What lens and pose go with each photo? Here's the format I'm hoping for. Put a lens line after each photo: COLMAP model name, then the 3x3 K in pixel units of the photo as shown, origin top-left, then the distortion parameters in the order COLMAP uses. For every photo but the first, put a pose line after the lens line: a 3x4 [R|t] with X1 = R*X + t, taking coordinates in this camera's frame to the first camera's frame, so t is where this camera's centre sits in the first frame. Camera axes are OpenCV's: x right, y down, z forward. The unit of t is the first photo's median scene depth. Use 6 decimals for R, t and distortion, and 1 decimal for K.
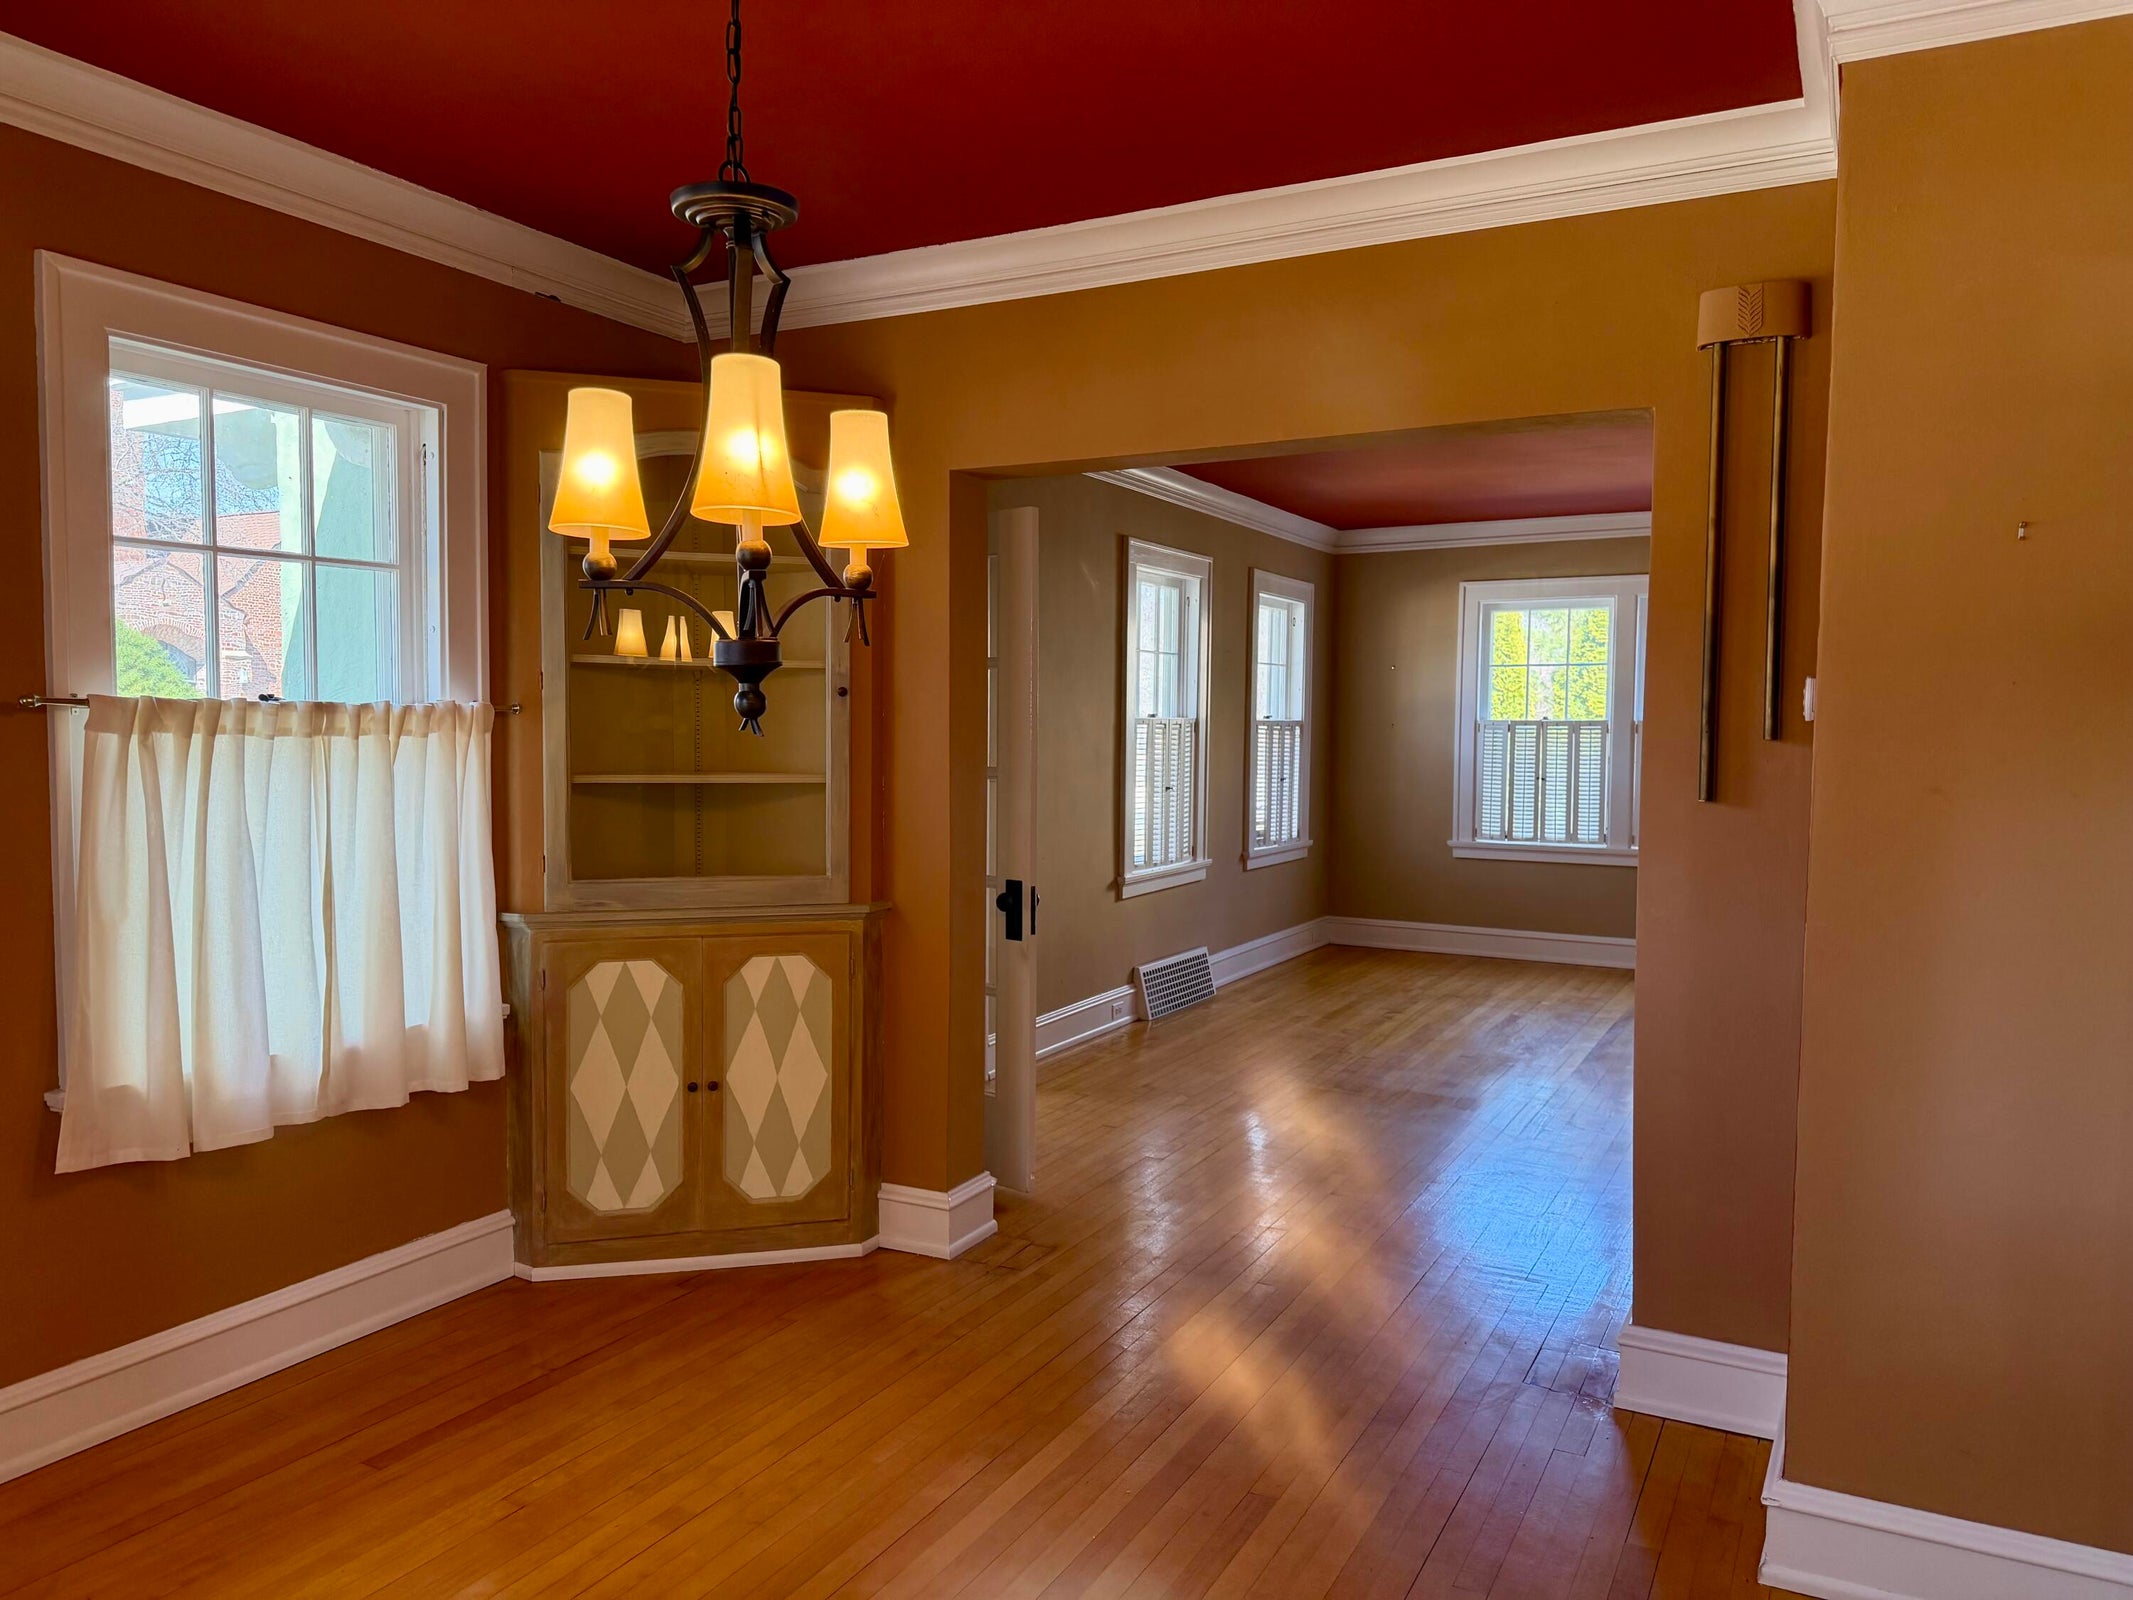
lens RADIAL K [[1508.8, 0, 1059.7], [0, 1508.8, 816.7], [0, 0, 1]] dist [0.040394, -0.039011]
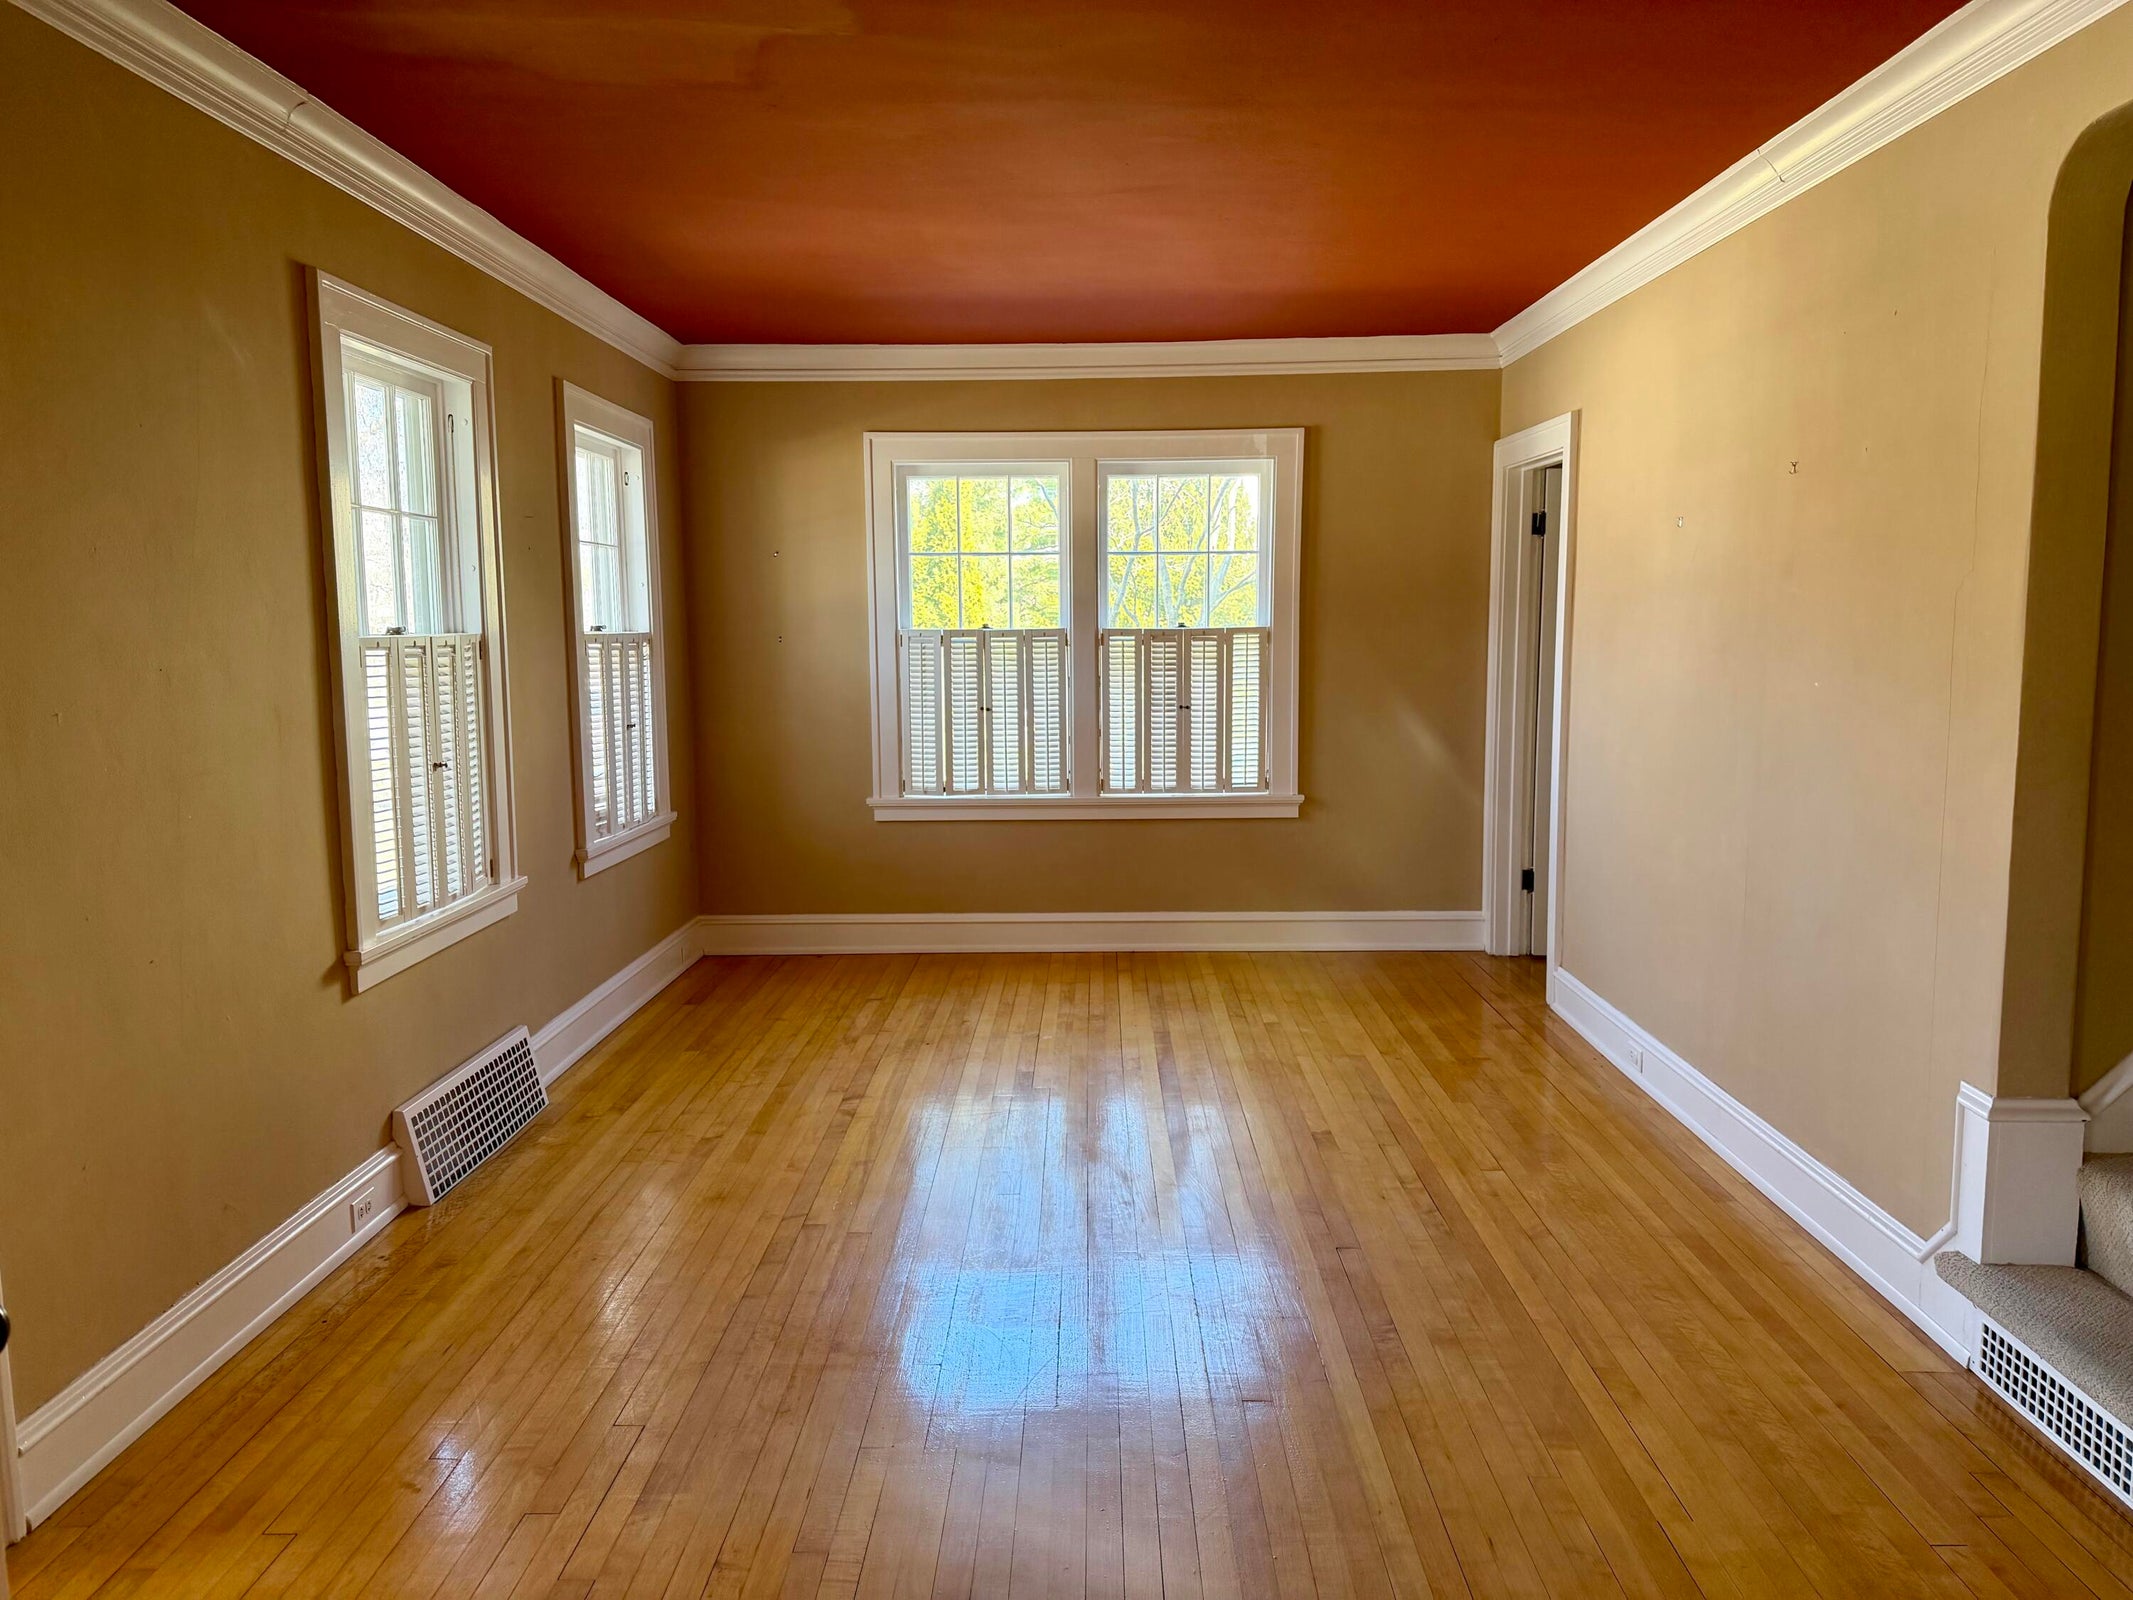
lens RADIAL K [[1508.8, 0, 1116.6], [0, 1508.8, 812.9], [0, 0, 1]] dist [0.040394, -0.039011]
pose [[0.875687, -0.068401, 0.478009, 0.019687], [0.038711, 0.996675, 0.071703, -0.026330], [-0.481324, -0.044286, 0.875423, 0.341731]]
